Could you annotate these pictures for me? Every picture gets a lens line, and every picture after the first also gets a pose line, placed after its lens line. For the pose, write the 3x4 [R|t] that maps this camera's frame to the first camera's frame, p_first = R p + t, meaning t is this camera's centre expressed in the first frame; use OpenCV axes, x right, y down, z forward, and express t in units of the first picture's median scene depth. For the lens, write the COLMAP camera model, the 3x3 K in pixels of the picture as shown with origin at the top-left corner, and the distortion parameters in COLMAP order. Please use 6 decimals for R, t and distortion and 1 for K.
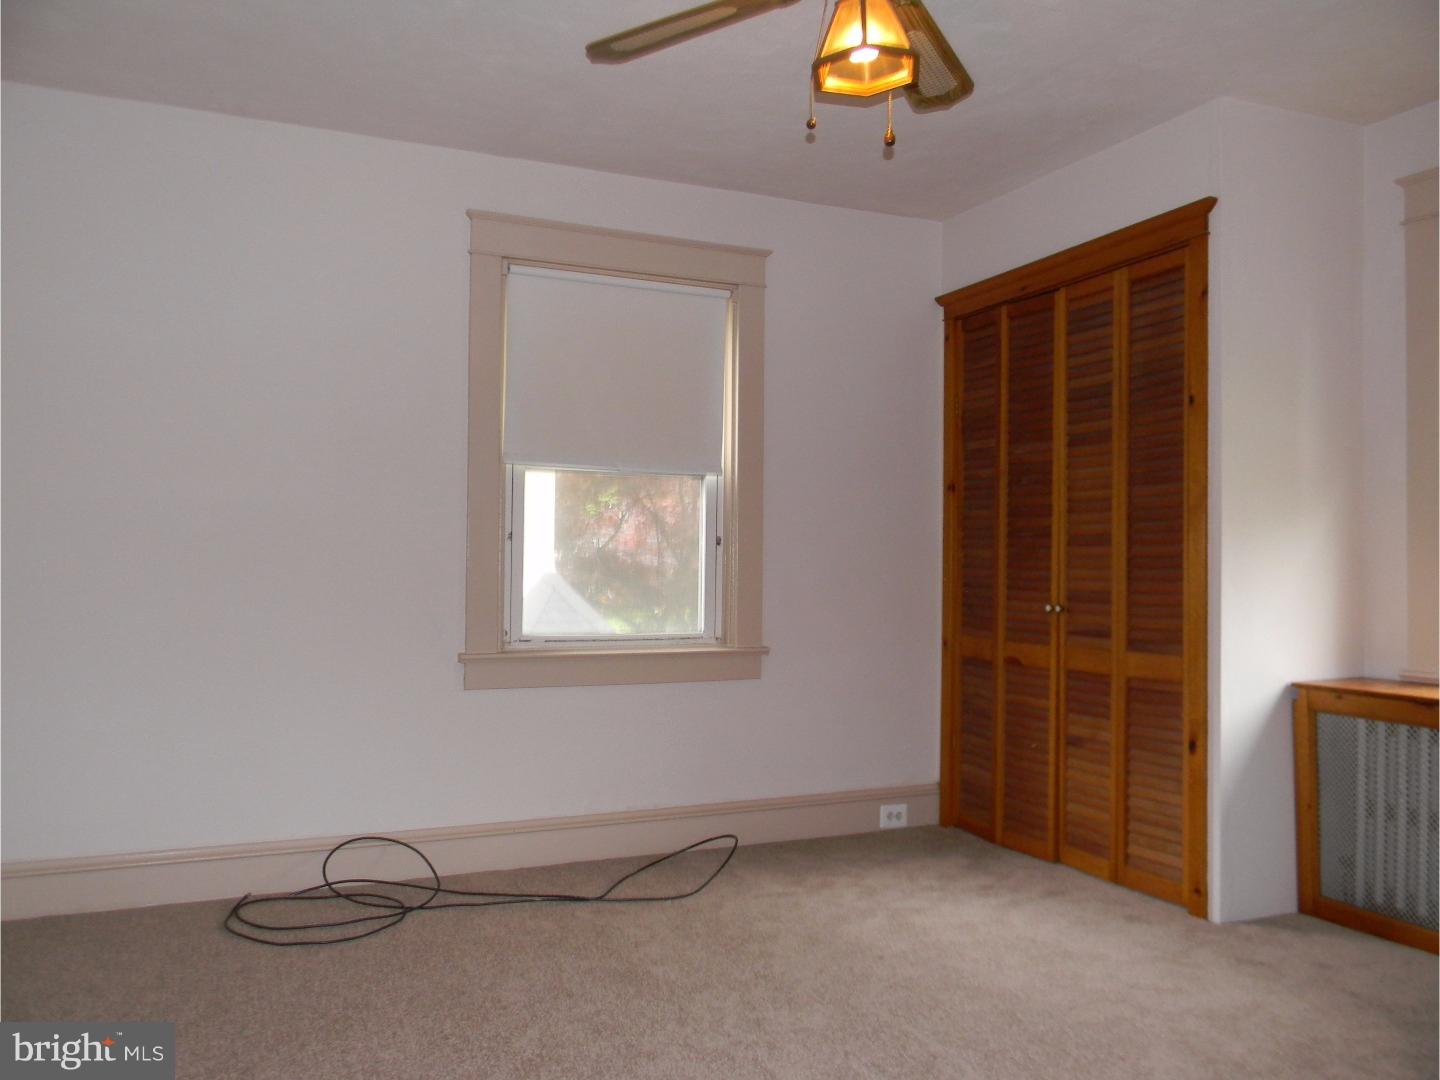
lens RADIAL K [[1168.3, 0, 712.8], [0, 1168.3, 548.9], [0, 0, 1]] dist [0.001344, 0.004567]
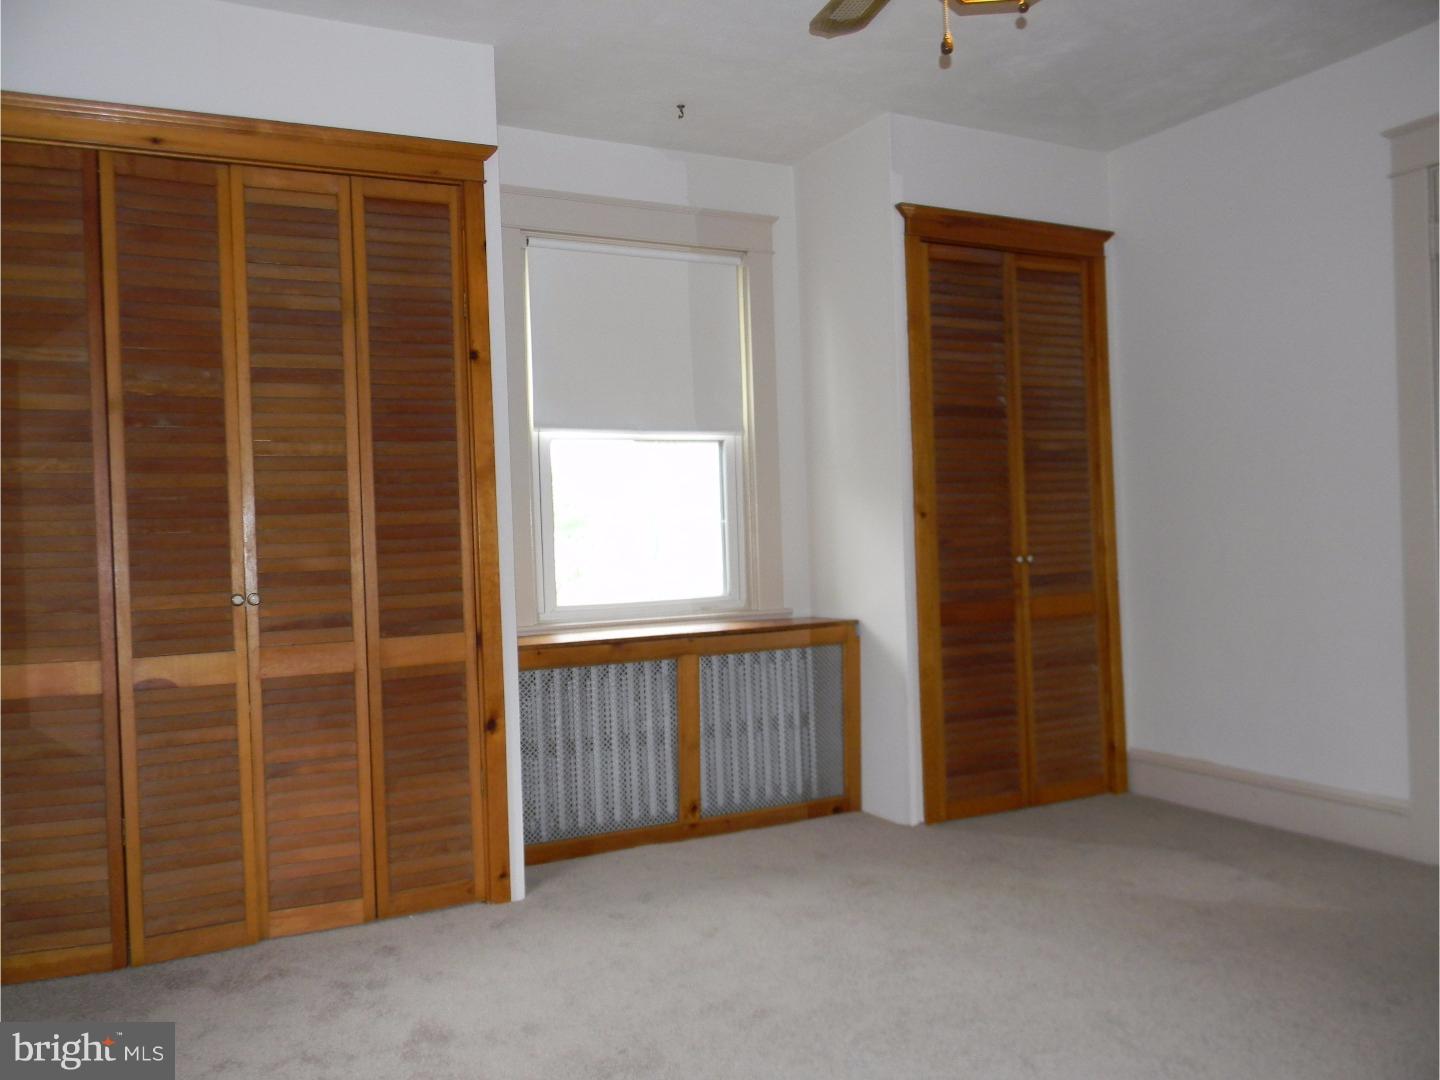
lens RADIAL K [[1168.3, 0, 712.8], [0, 1168.3, 548.9], [0, 0, 1]] dist [0.001344, 0.004567]
pose [[-0.055578, -0.006455, 0.998433, -0.487226], [0.025072, 0.999655, 0.007859, 0.022422], [-0.998140, 0.025469, -0.055397, 0.794605]]
